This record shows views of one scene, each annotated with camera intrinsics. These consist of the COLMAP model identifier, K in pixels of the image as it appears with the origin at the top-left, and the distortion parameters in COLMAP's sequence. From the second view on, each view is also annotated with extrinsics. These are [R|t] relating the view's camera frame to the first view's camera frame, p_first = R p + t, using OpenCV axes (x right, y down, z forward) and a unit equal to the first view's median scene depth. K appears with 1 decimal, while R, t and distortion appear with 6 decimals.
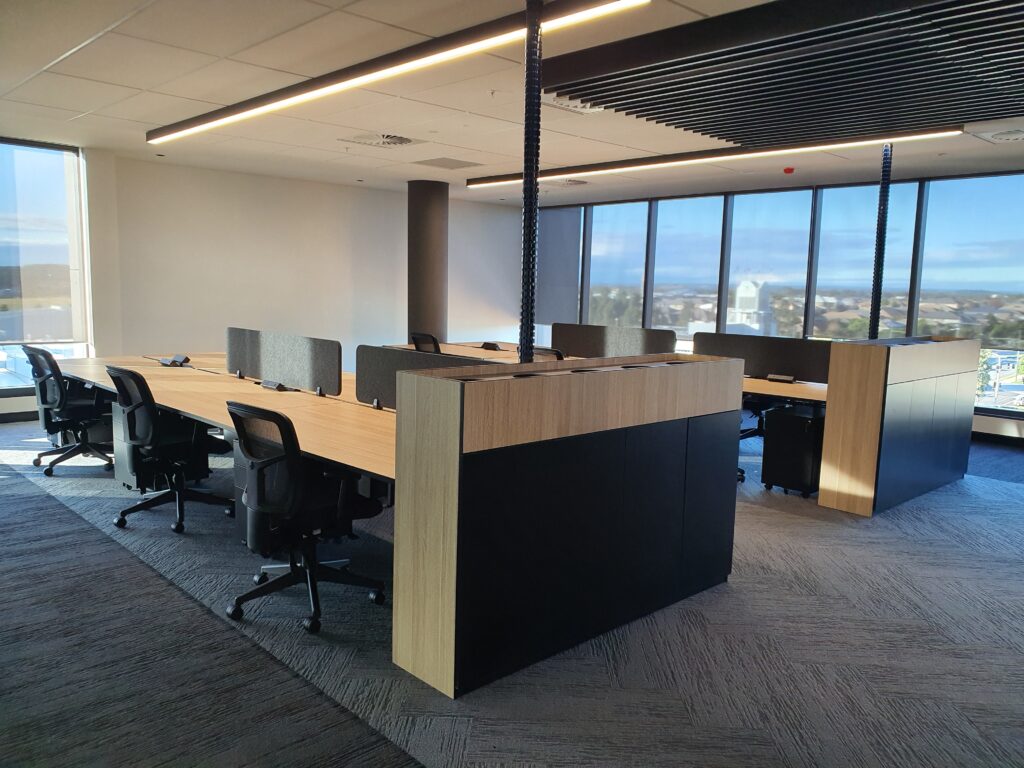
lens RADIAL K [[811.5, 0, 513.2], [0, 811.5, 384.7], [0, 0, 1]] dist [-0.000323, 0.000776]
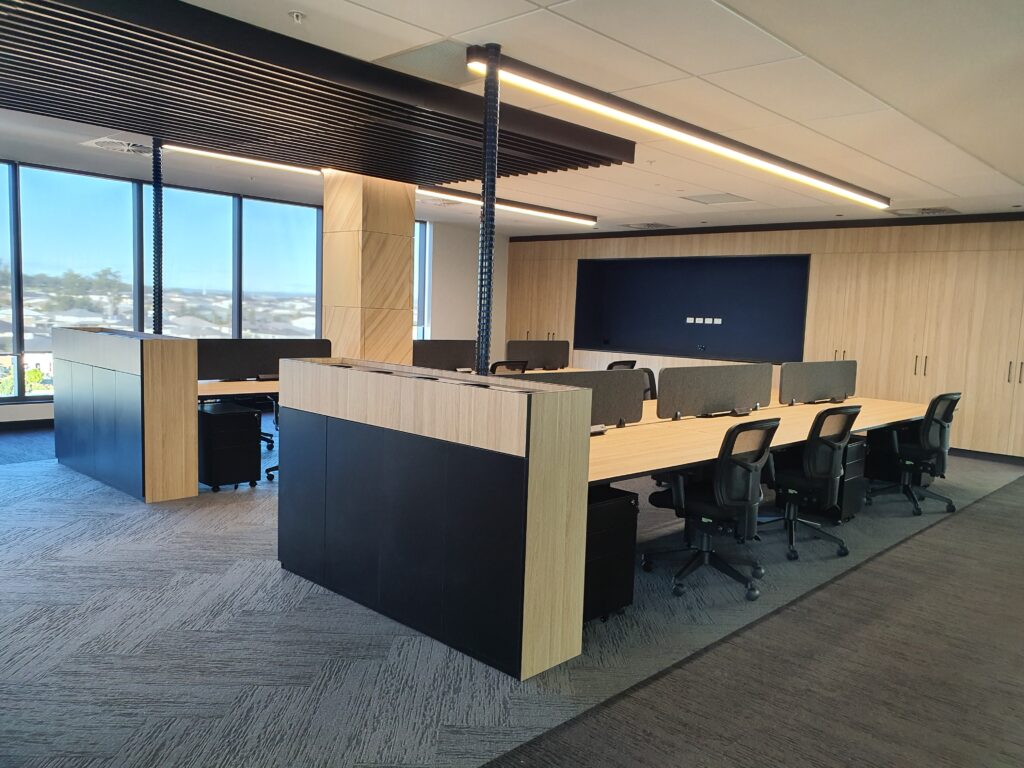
lens RADIAL K [[811.5, 0, 515.0], [0, 811.5, 385.2], [0, 0, 1]] dist [-0.000323, 0.000776]
pose [[-0.032085, -0.129523, 0.991057, -0.545861], [0.085821, 0.987549, 0.131842, -0.072736], [-0.995794, 0.089284, -0.020570, 0.418493]]
